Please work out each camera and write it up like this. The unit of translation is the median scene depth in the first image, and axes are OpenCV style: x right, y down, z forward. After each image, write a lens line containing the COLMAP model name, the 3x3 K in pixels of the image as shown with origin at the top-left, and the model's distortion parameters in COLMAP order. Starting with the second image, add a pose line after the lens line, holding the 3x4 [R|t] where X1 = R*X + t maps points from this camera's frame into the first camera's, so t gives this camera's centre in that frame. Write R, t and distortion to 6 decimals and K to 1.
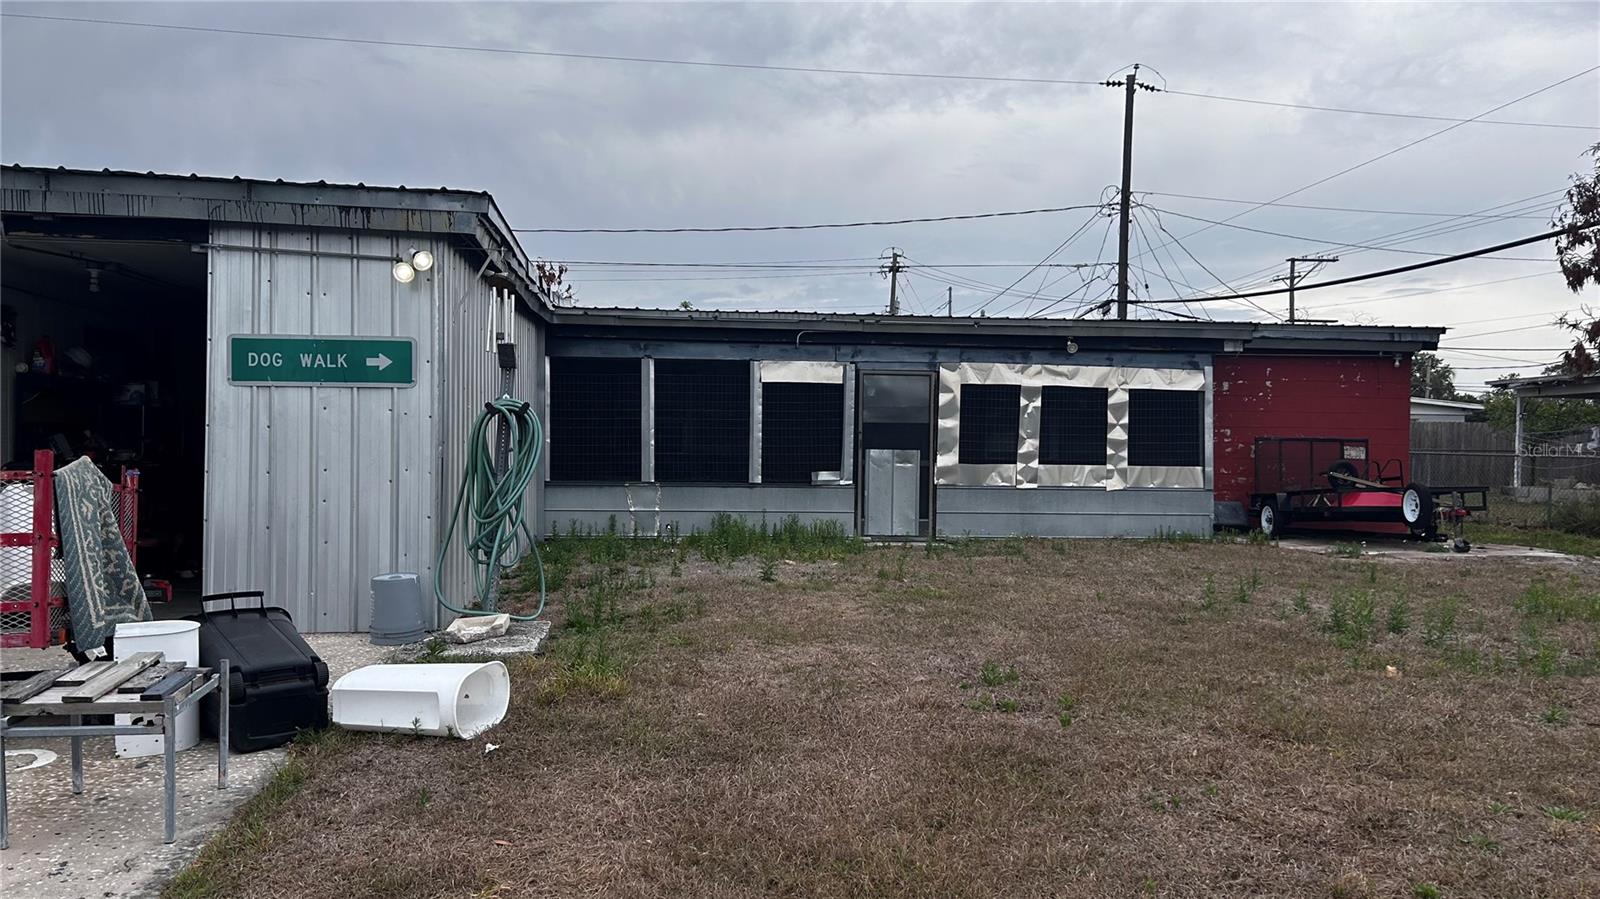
lens RADIAL K [[1152.2, 0, 800.0], [0, 1152.2, 449.5], [0, 0, 1]] dist [0.008563, -0.000180]
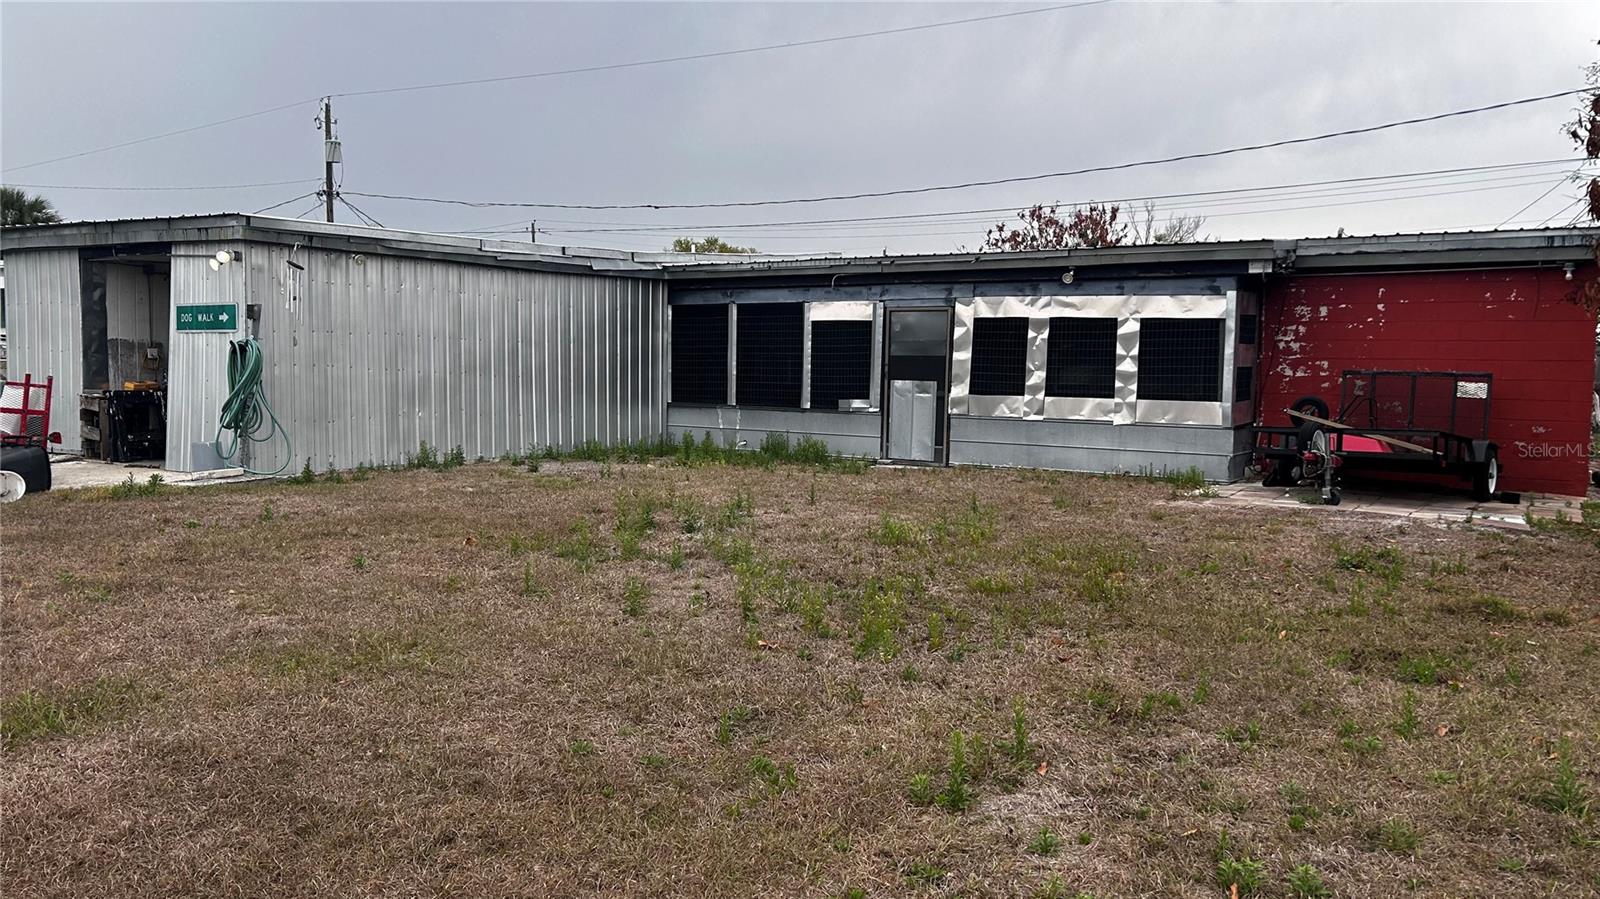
lens RADIAL K [[1152.2, 0, 800.0], [0, 1152.2, 449.5], [0, 0, 1]] dist [0.008563, -0.000180]
pose [[0.792888, 0.042924, -0.607854, 0.651793], [-0.012916, 0.998476, 0.053660, 0.007950], [0.609230, -0.034695, 0.792234, 0.076261]]
